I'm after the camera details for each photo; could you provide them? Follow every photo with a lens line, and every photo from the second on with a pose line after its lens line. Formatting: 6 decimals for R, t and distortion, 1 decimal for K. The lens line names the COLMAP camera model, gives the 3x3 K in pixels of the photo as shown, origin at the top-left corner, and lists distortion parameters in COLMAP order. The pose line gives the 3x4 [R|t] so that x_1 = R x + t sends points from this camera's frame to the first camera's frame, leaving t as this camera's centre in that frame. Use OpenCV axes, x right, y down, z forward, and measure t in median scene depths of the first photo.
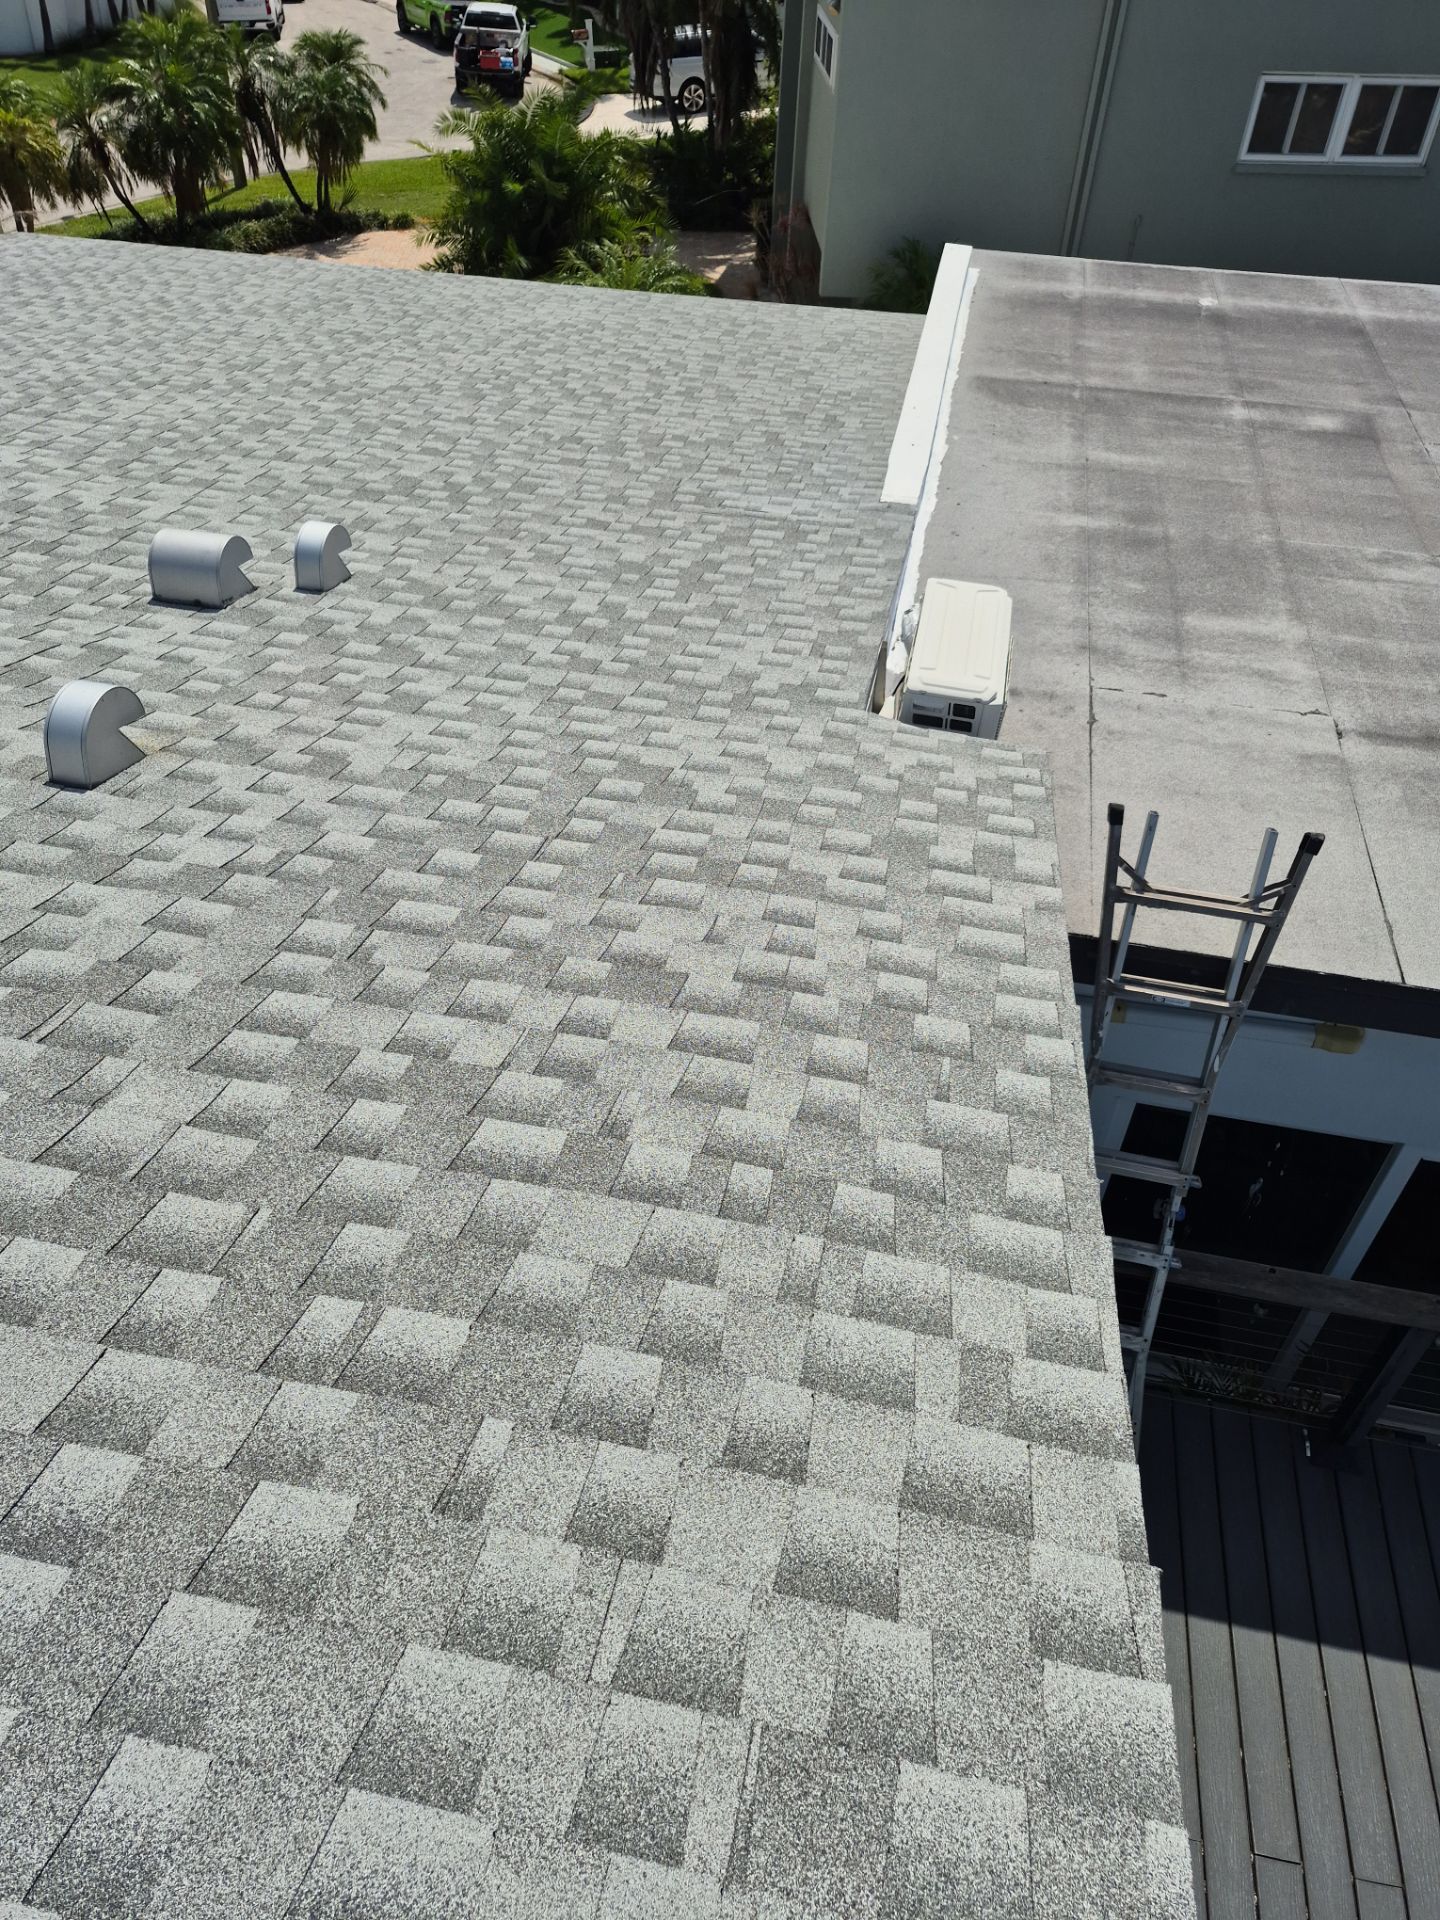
lens RADIAL K [[1349.4, 0, 717.3], [0, 1349.4, 945.9], [0, 0, 1]] dist [0.102539, -0.137337]
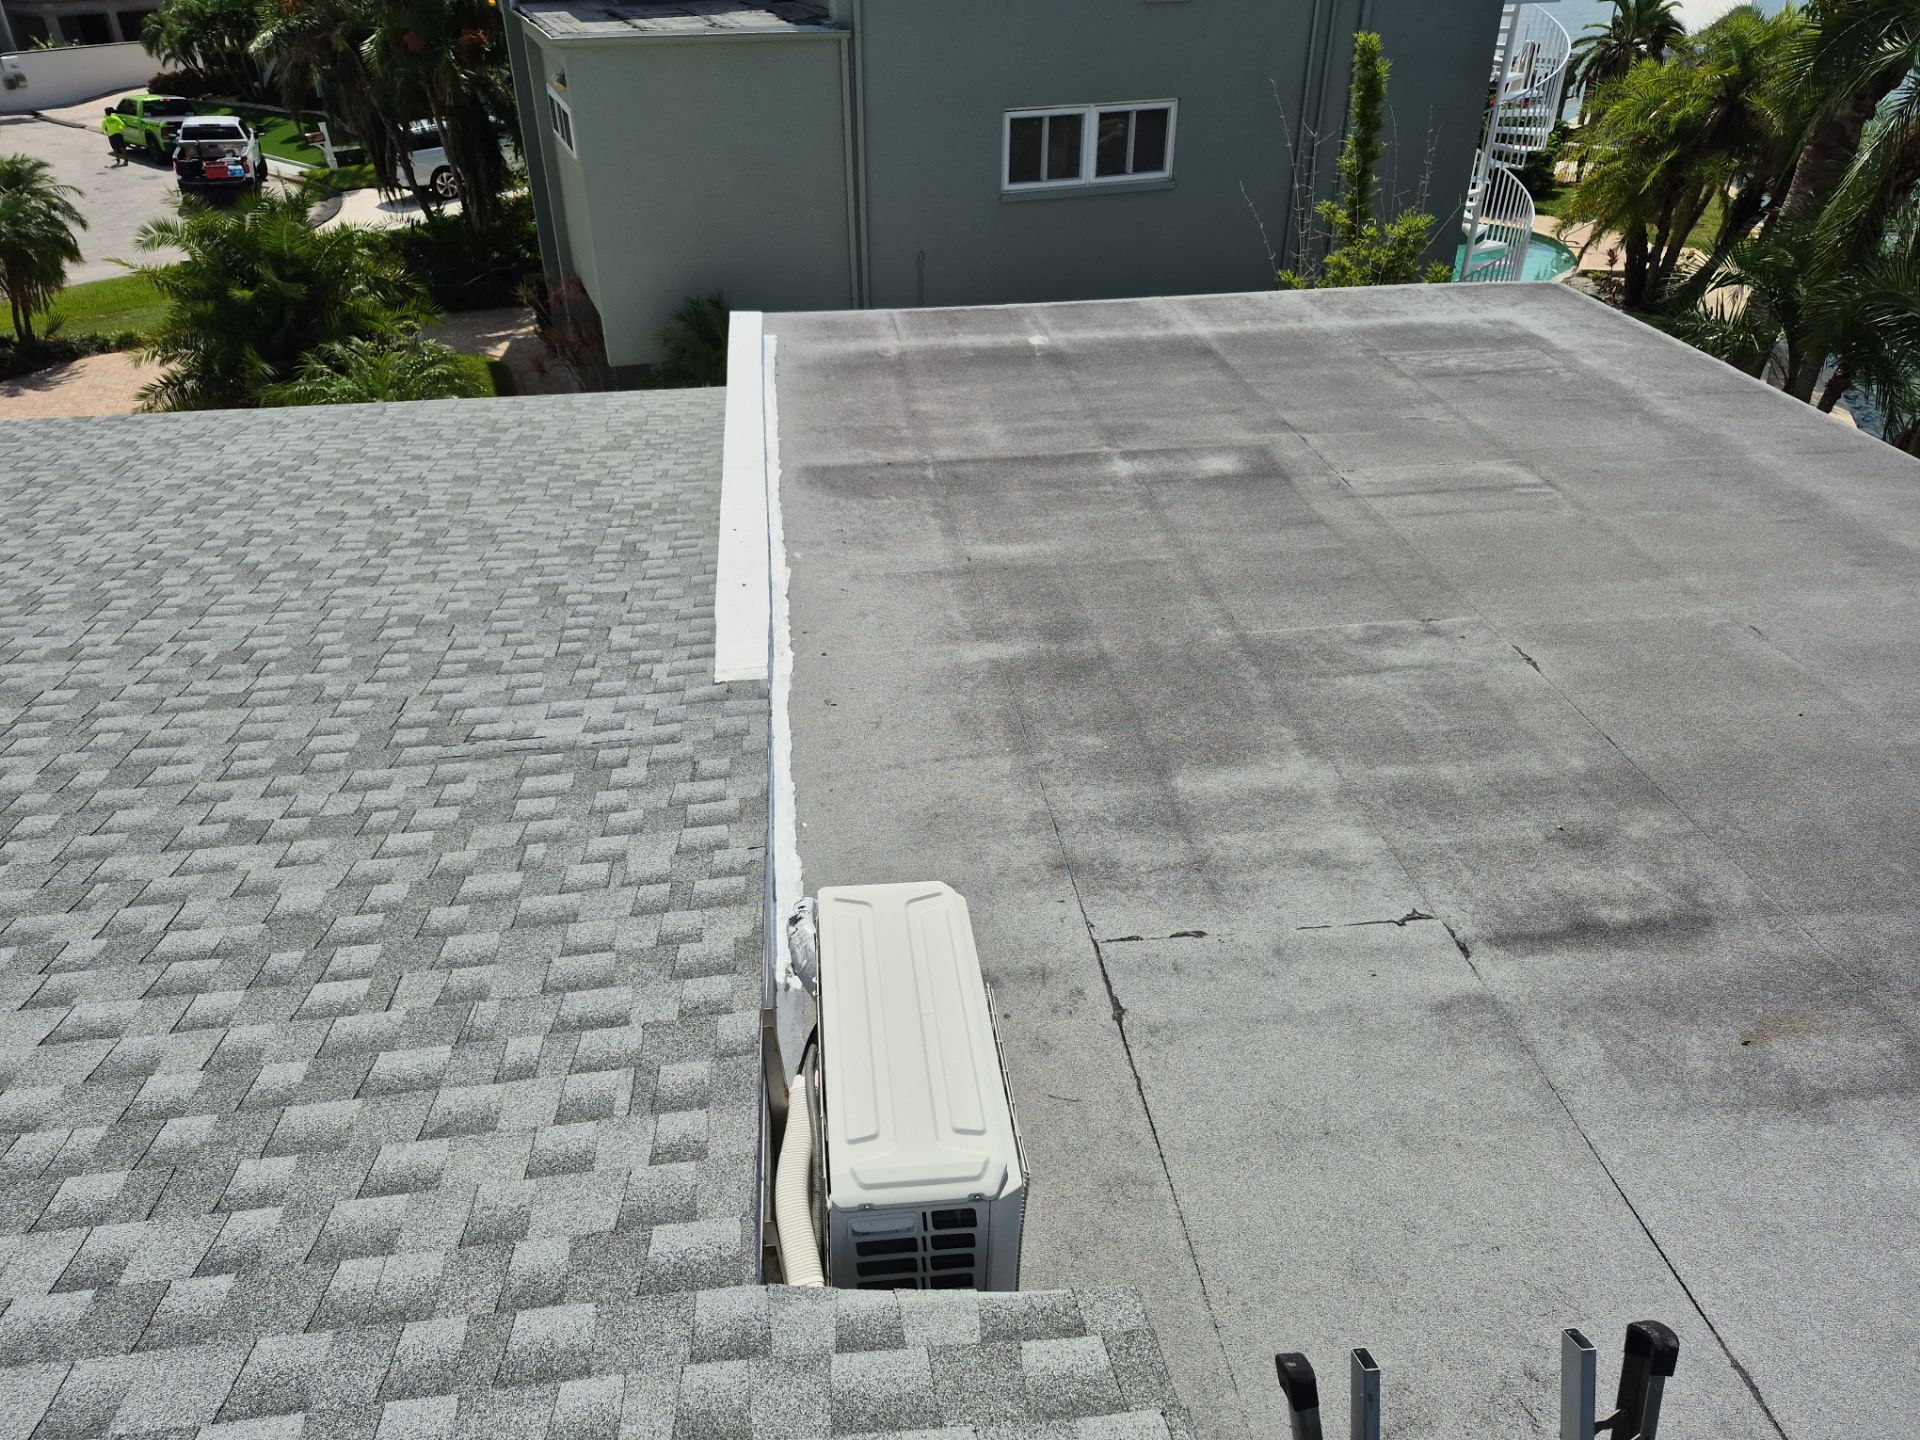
lens RADIAL K [[1349.4, 0, 965.3], [0, 1349.4, 696.2], [0, 0, 1]] dist [0.102539, -0.137337]
pose [[0.946734, -0.194877, 0.256356, 0.067745], [0.237680, 0.960005, -0.147983, -0.202296], [-0.217264, 0.201031, 0.955187, 0.342833]]
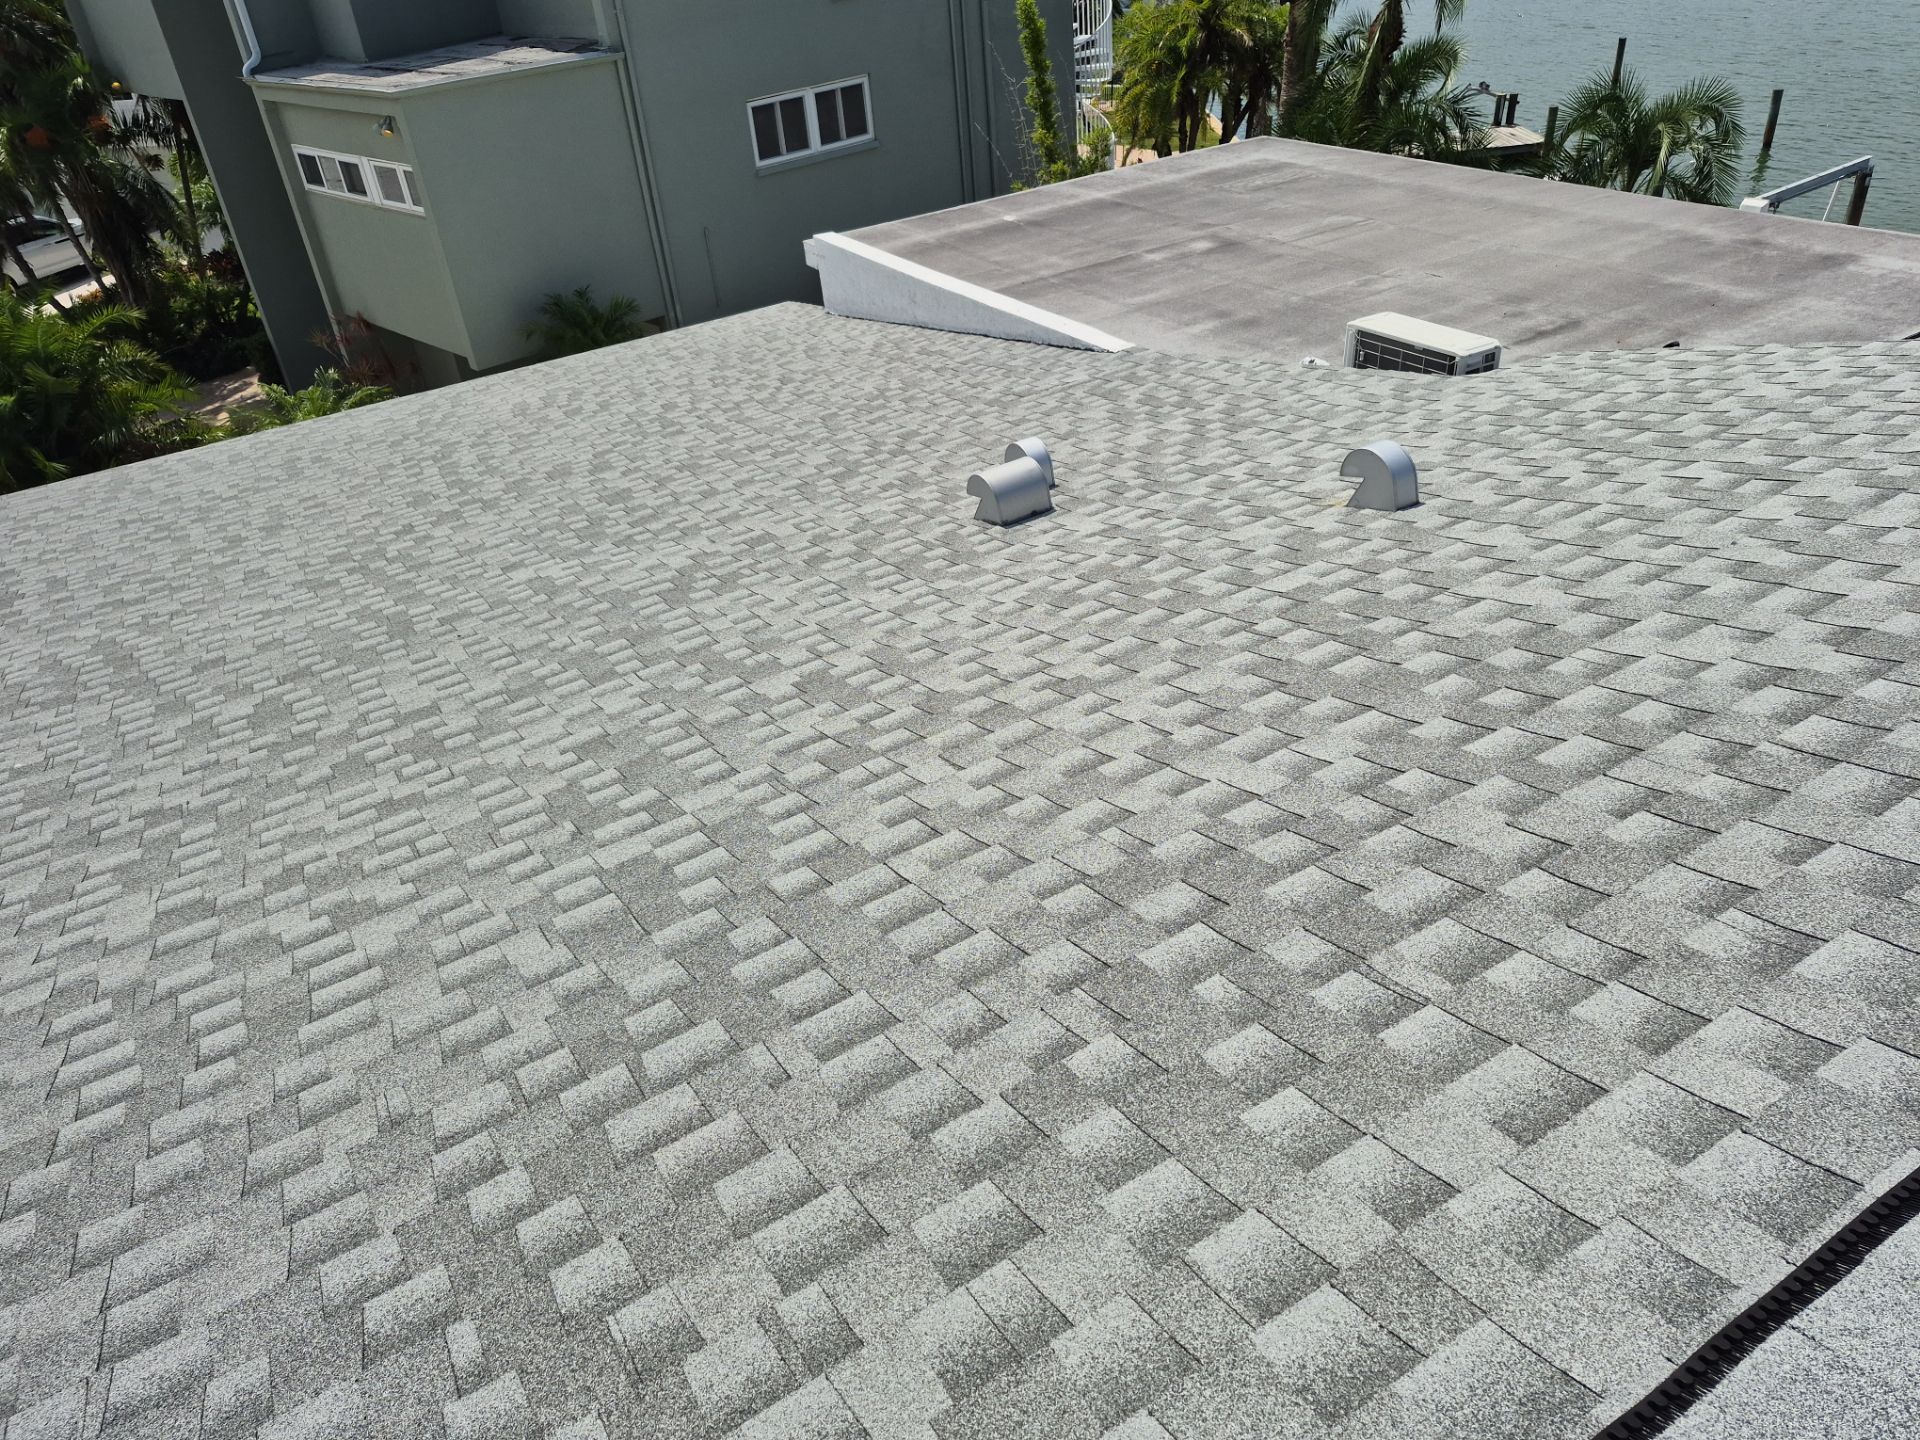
lens RADIAL K [[1349.4, 0, 965.3], [0, 1349.4, 696.2], [0, 0, 1]] dist [0.102539, -0.137337]
pose [[0.737551, -0.437014, 0.514818, -0.883772], [0.525407, 0.850289, -0.030936, -0.079922], [-0.424224, 0.293306, 0.856741, 0.015617]]
